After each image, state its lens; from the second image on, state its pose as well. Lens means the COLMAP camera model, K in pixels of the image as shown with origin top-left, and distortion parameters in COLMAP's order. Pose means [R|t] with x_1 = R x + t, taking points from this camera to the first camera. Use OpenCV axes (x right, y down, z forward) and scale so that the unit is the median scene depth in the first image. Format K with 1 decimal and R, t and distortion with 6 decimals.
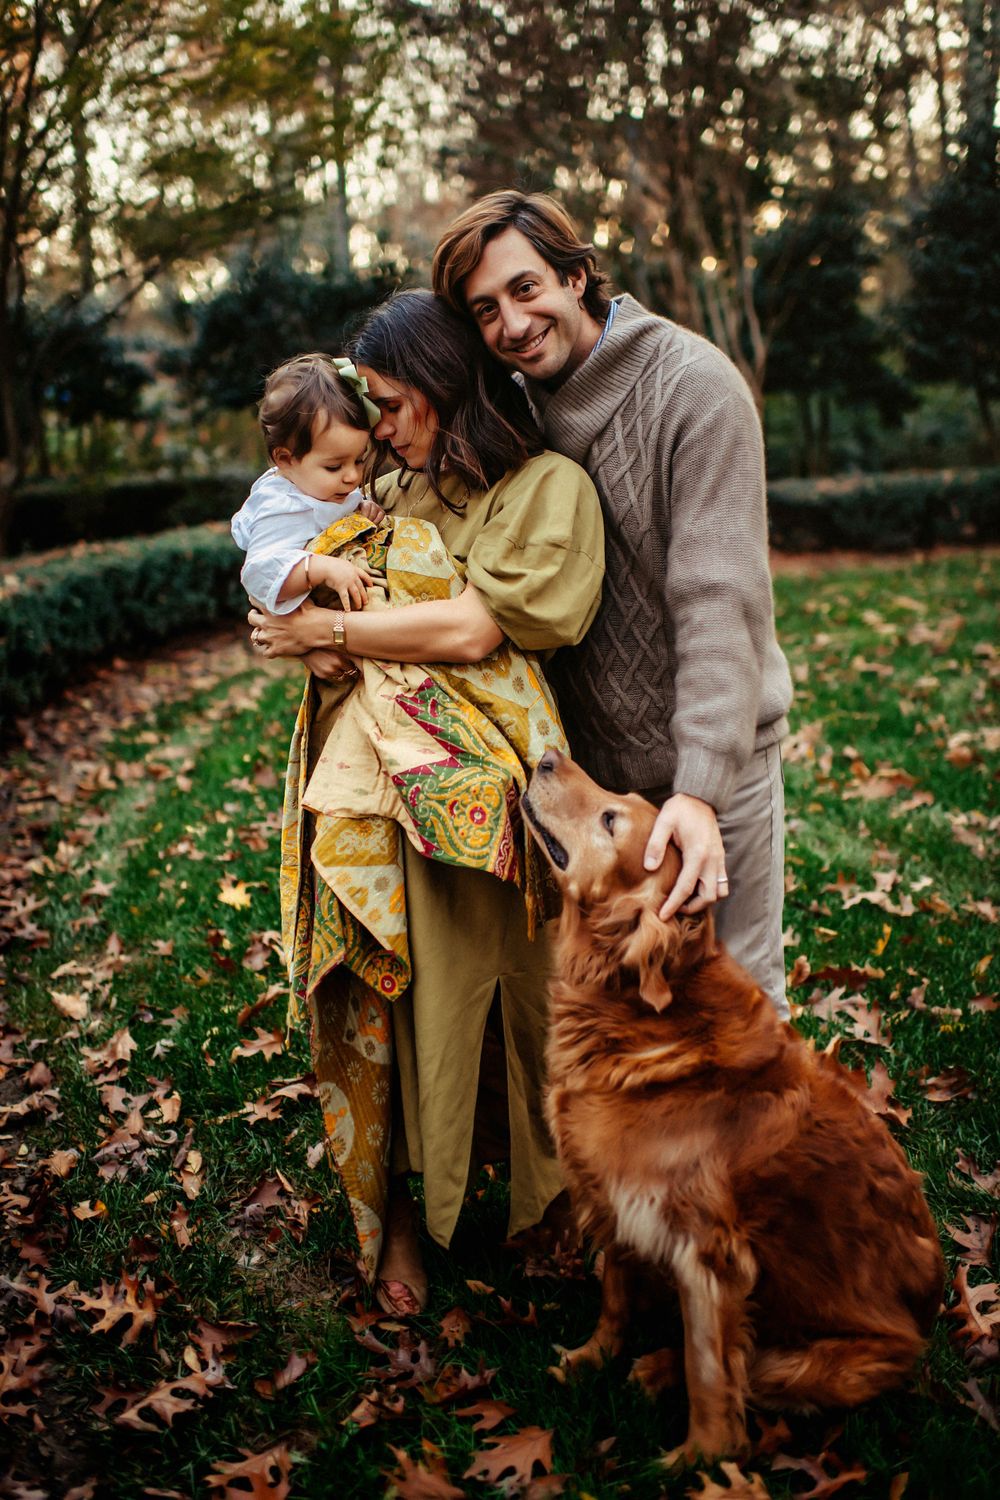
lens RADIAL K [[1504.4, 0, 492.8], [0, 1504.4, 741.5], [0, 0, 1]] dist [-0.106801, 0.110846]
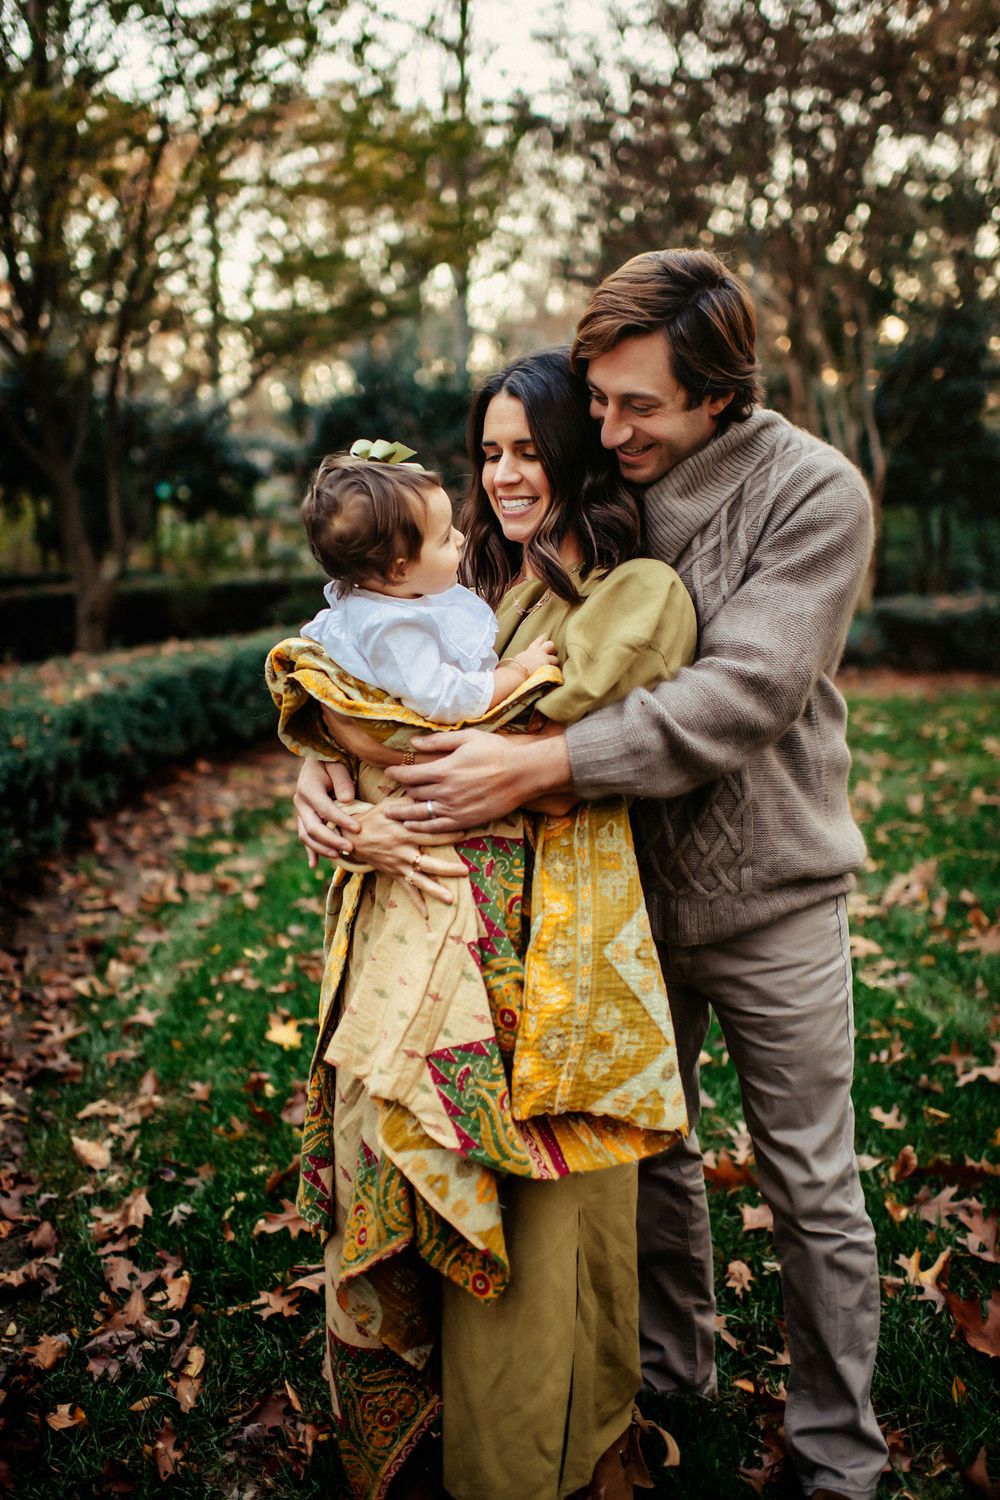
lens RADIAL K [[1504.4, 0, 492.8], [0, 1504.4, 741.5], [0, 0, 1]] dist [-0.106801, 0.110846]
pose [[0.996721, 0.033969, -0.073442, 0.014235], [-0.038922, 0.996987, -0.067104, -0.016652], [0.070941, 0.069742, 0.995039, 0.071709]]
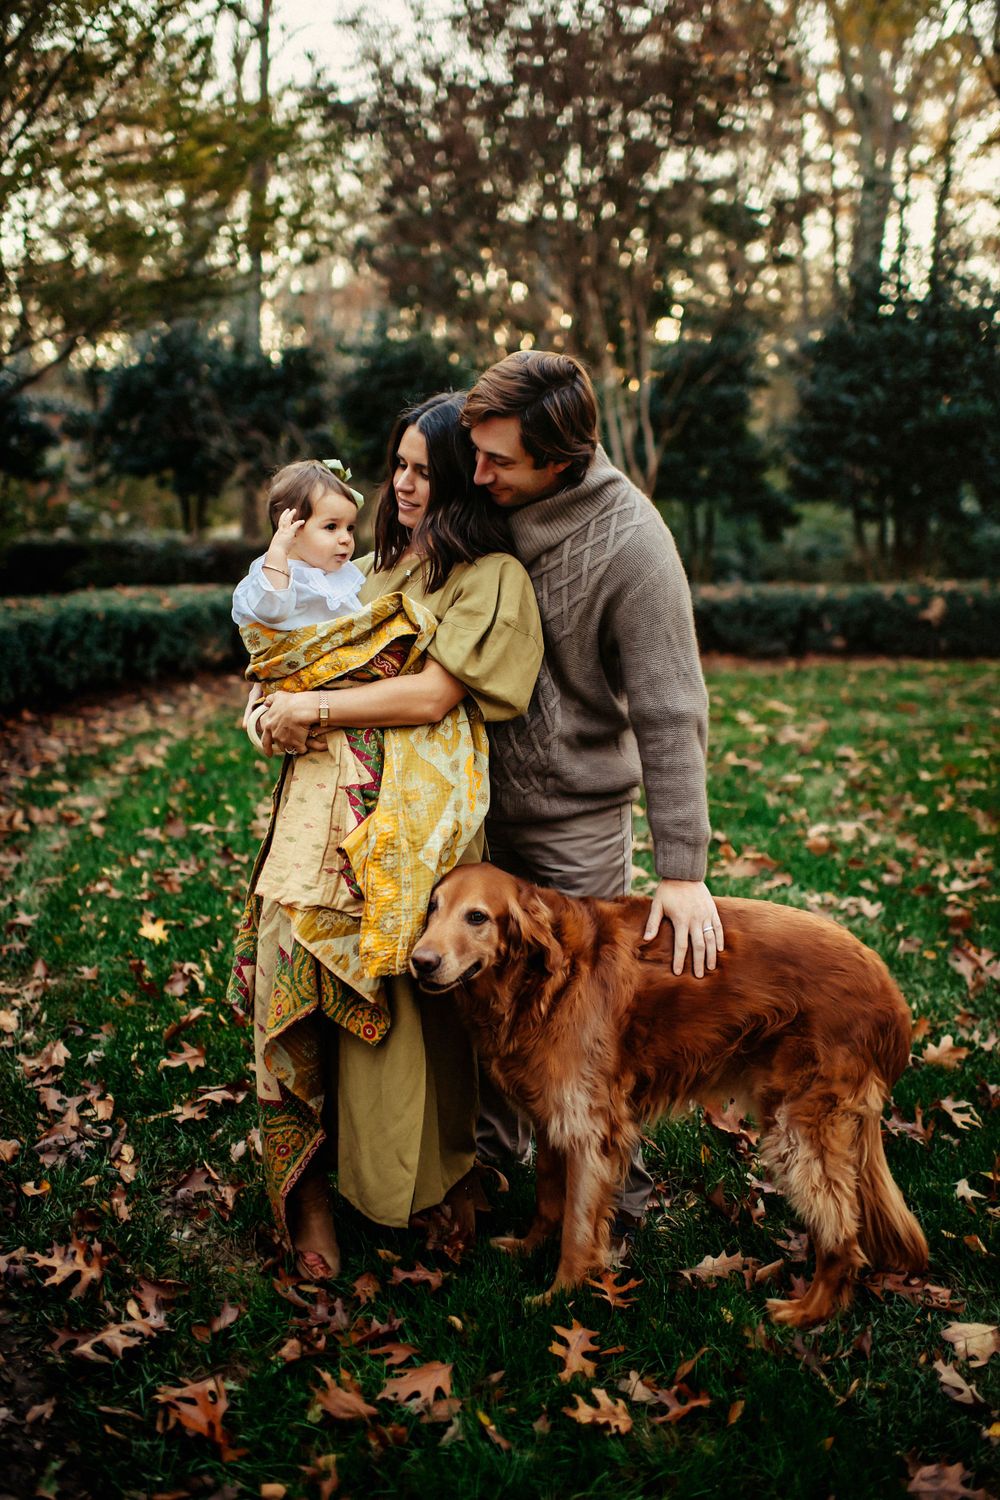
lens RADIAL K [[1504.4, 0, 492.8], [0, 1504.4, 741.5], [0, 0, 1]] dist [-0.106801, 0.110846]
pose [[0.994574, 0.062589, 0.083100, -0.023079], [-0.057762, 0.996569, -0.059276, 0.014112], [-0.086525, 0.054155, 0.994777, -0.087236]]
